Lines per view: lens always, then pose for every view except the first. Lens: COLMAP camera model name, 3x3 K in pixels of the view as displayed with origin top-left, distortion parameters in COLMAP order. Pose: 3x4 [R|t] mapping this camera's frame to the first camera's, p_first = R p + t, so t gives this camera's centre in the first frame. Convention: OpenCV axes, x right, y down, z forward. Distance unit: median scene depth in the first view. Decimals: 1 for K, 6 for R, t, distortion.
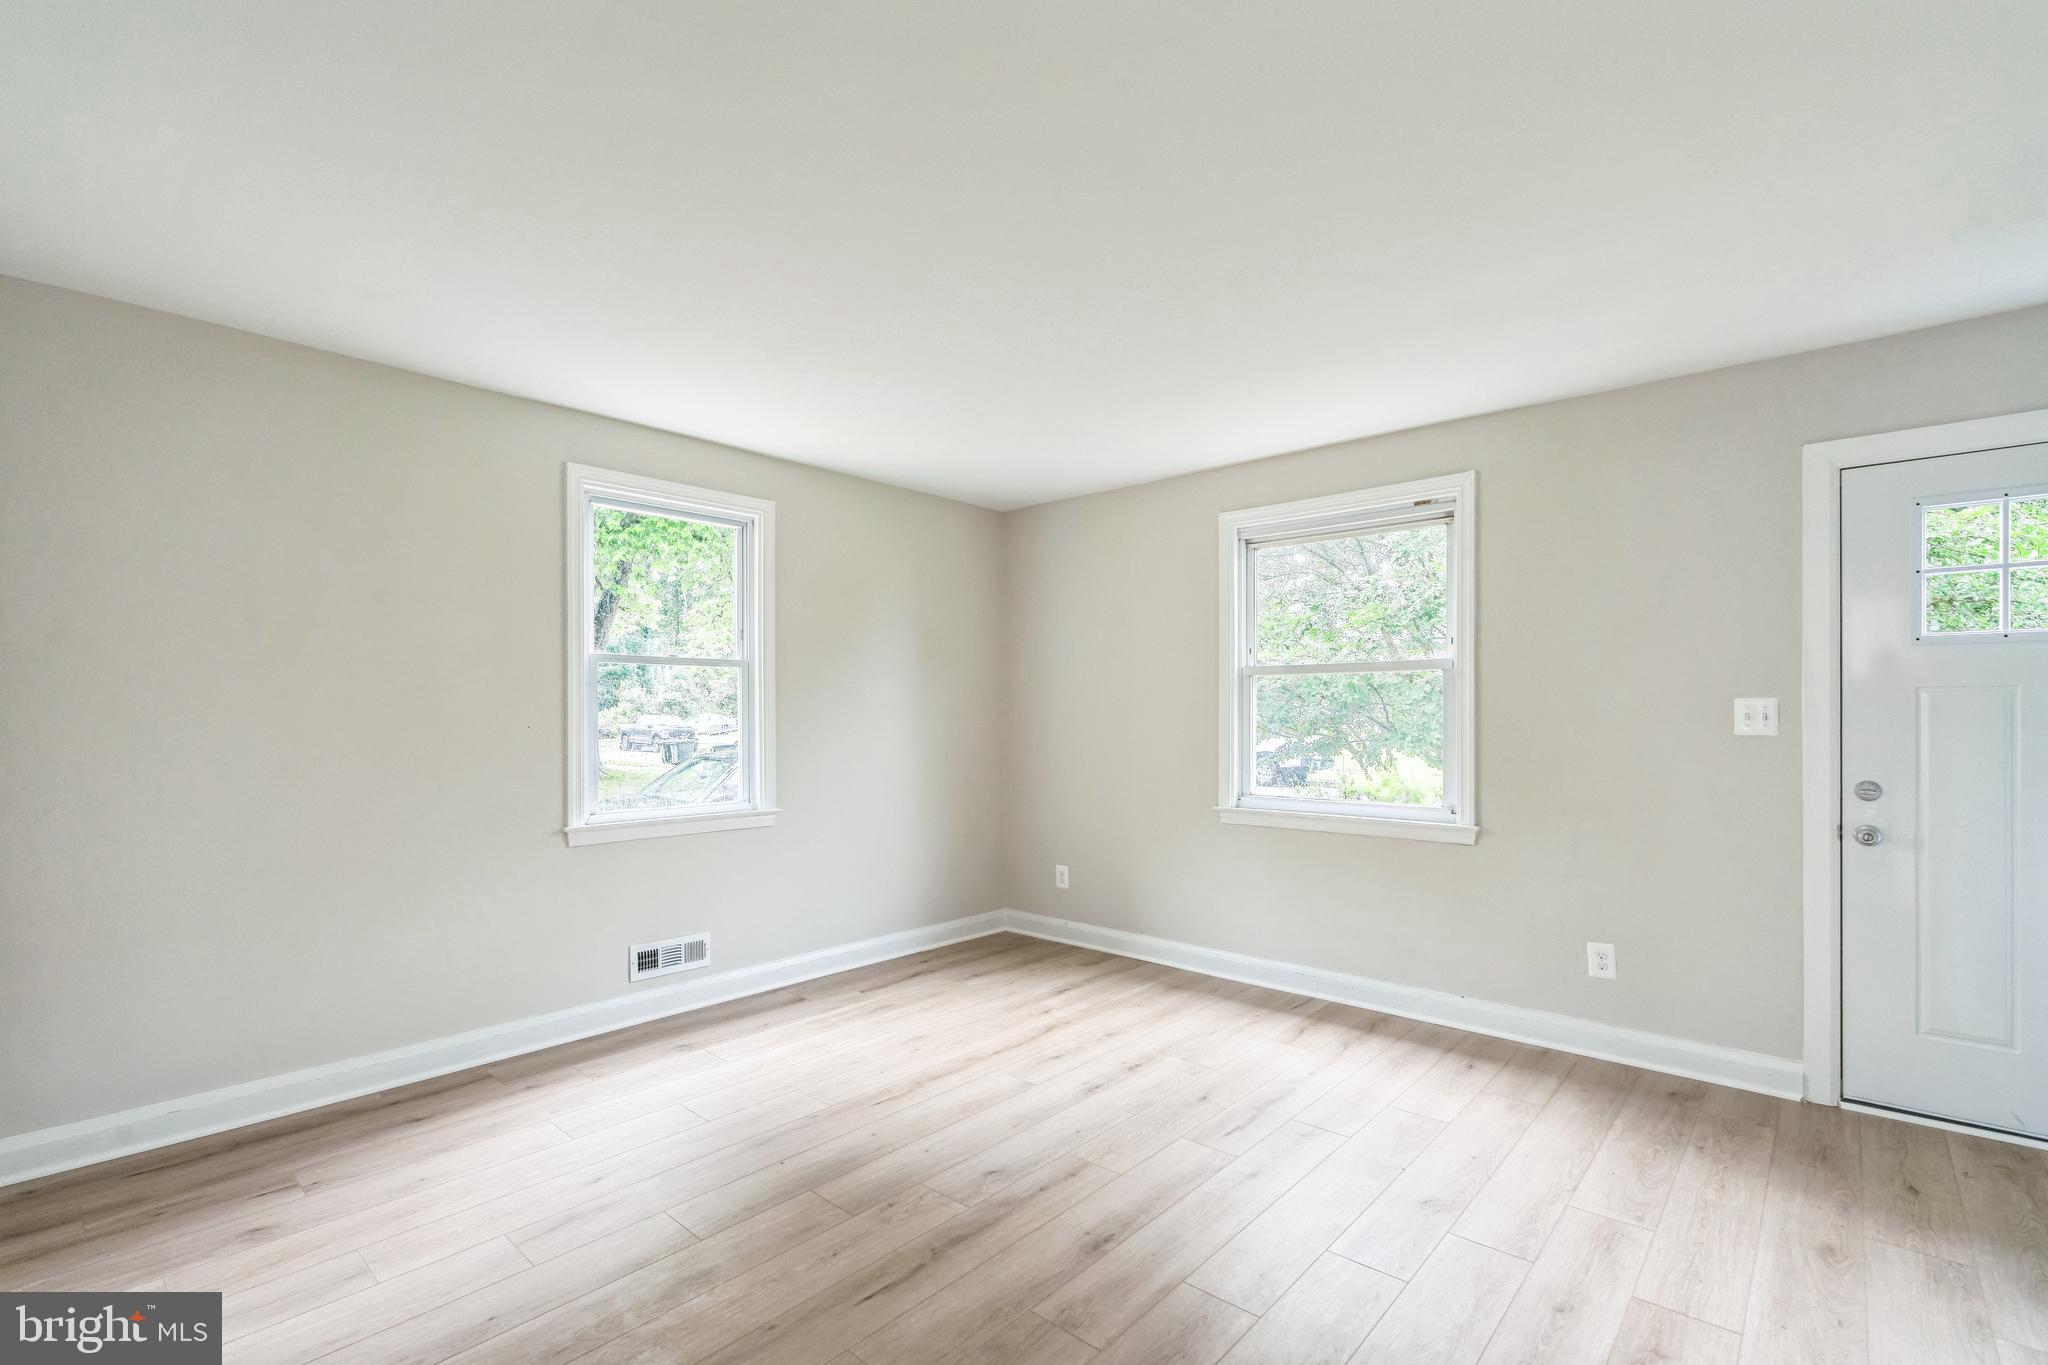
lens RADIAL K [[926.9, 0, 1025.5], [0, 926.9, 702.1], [0, 0, 1]] dist [-0.011827, 0.005793]
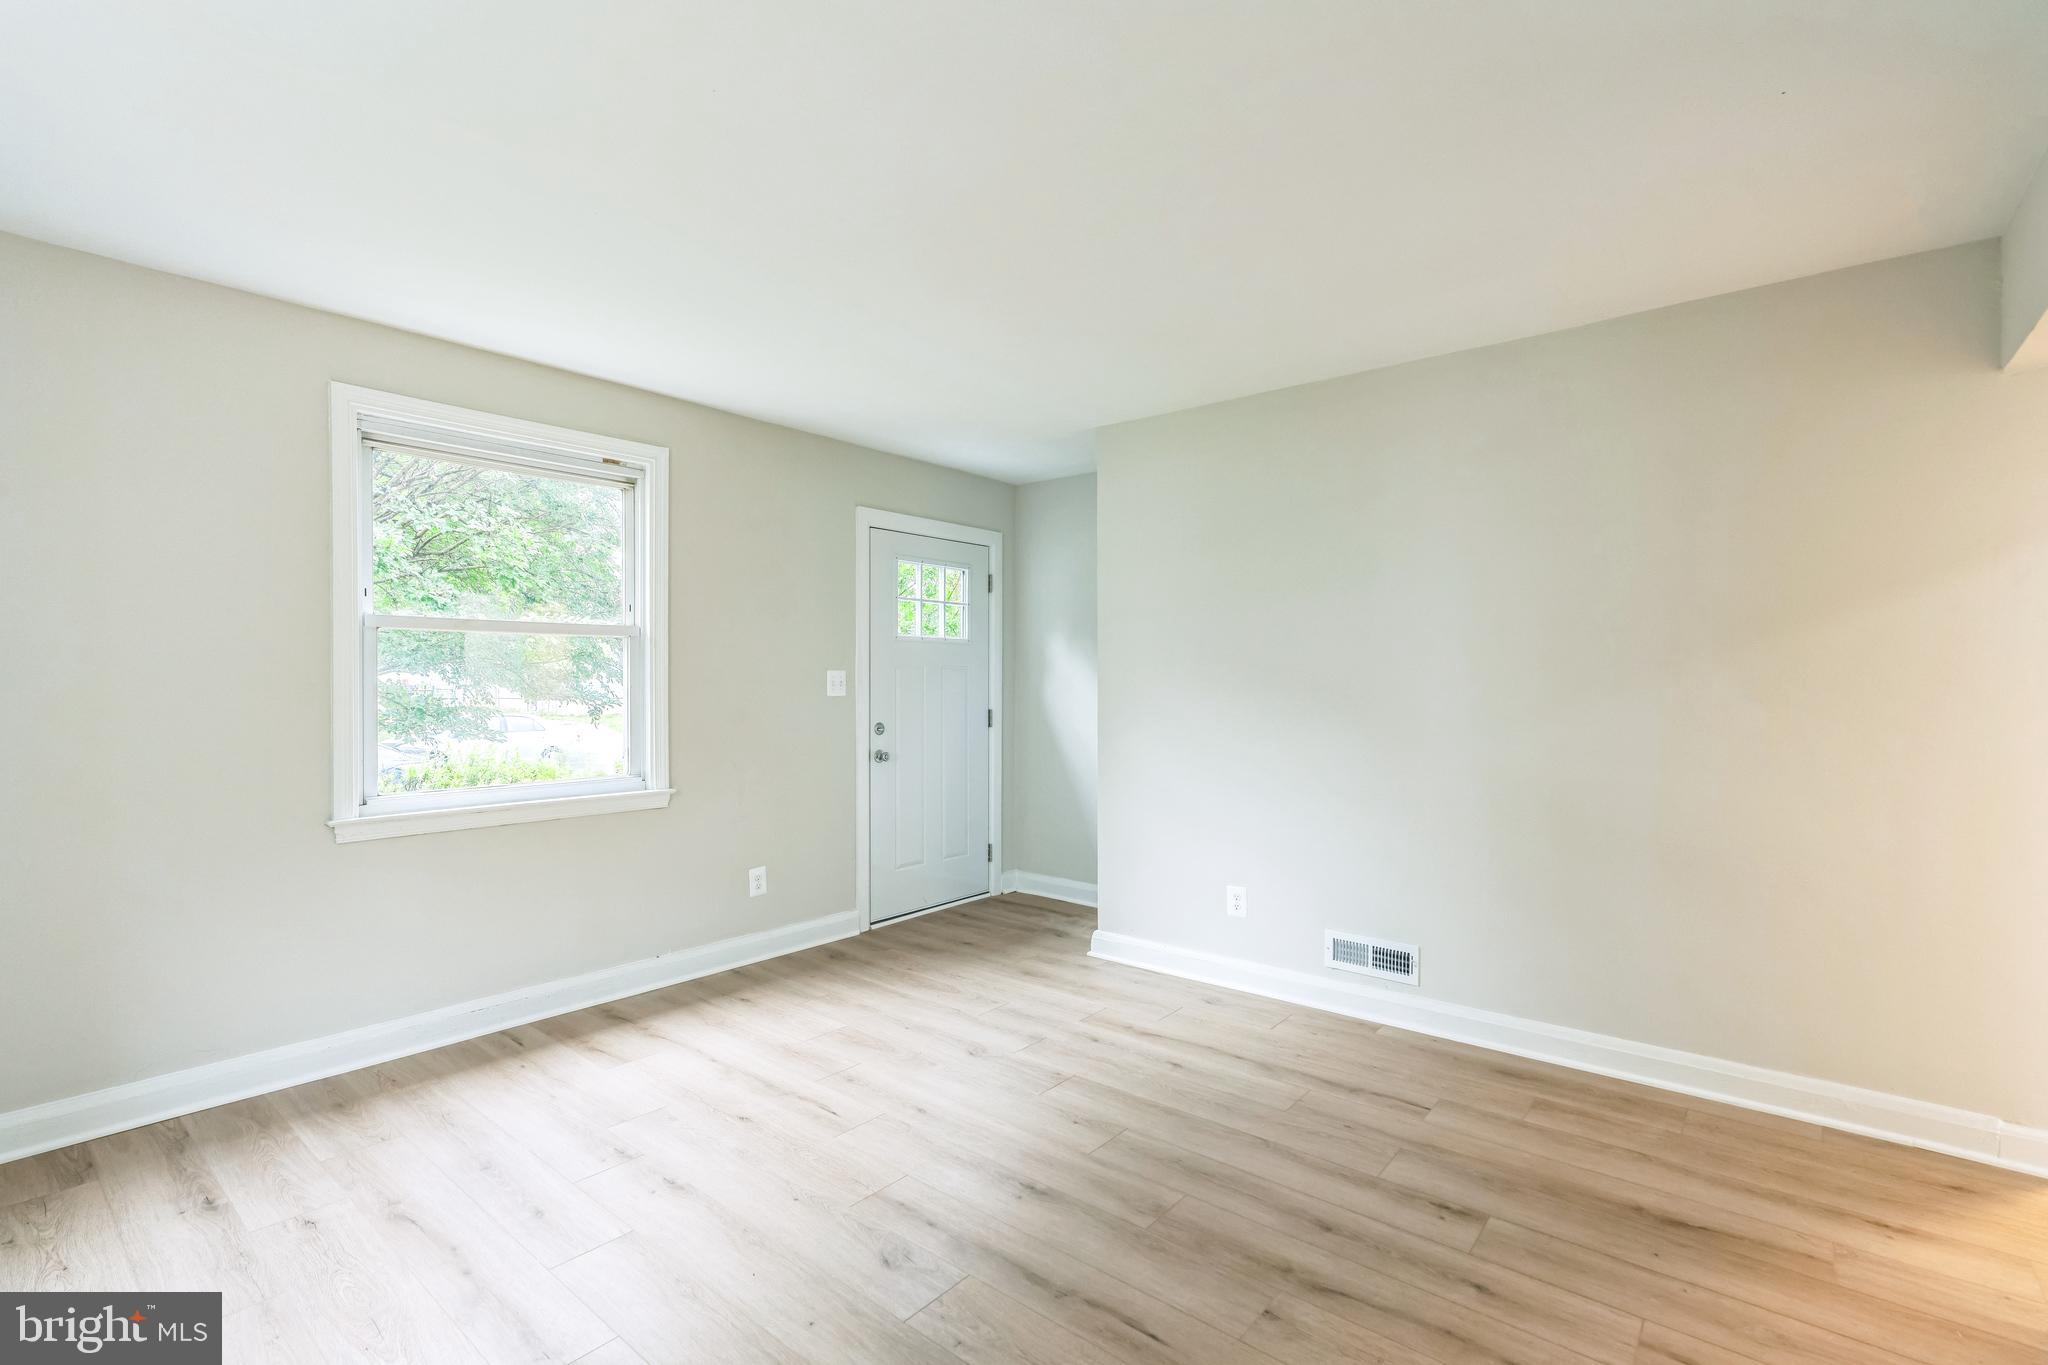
lens RADIAL K [[933.7, 0, 1024.0], [0, 933.7, 682.5], [0, 0, 1]] dist [0.001113, 0.000562]
pose [[-0.036129, -0.002483, 0.999344, -0.637112], [-0.012149, 0.999924, 0.002045, 0.007058], [-0.999273, -0.012068, -0.036156, 0.694655]]
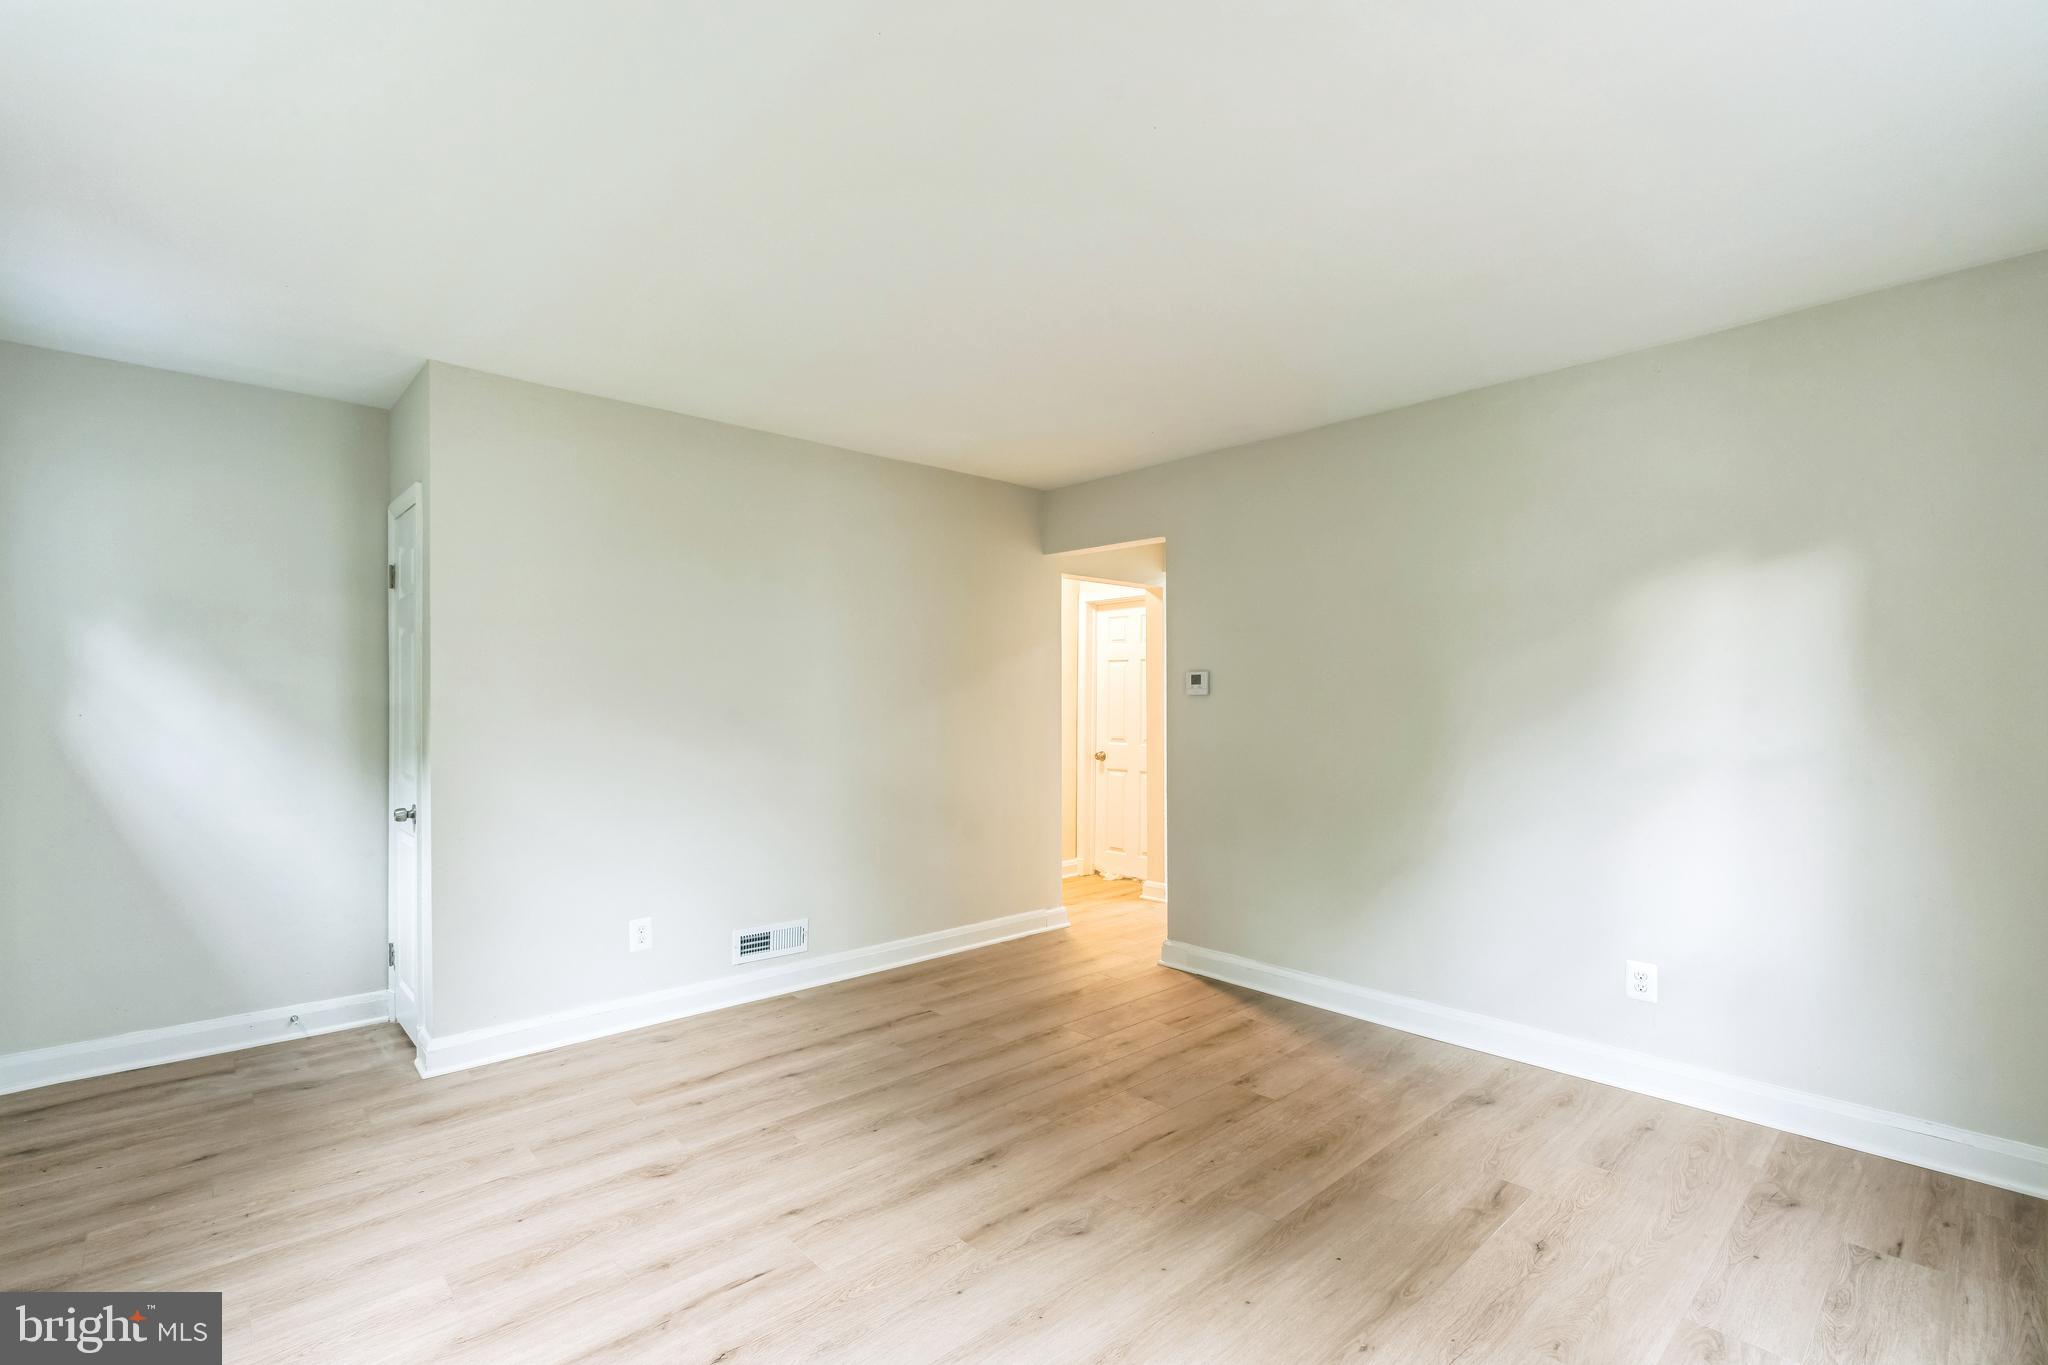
lens RADIAL K [[926.9, 0, 1025.5], [0, 926.9, 702.1], [0, 0, 1]] dist [-0.011827, 0.005793]
pose [[-0.995919, 0.000160, 0.090253, -0.048469], [-0.000774, 0.999947, -0.010310, 0.014662], [-0.090250, -0.010338, -0.995865, 1.420069]]
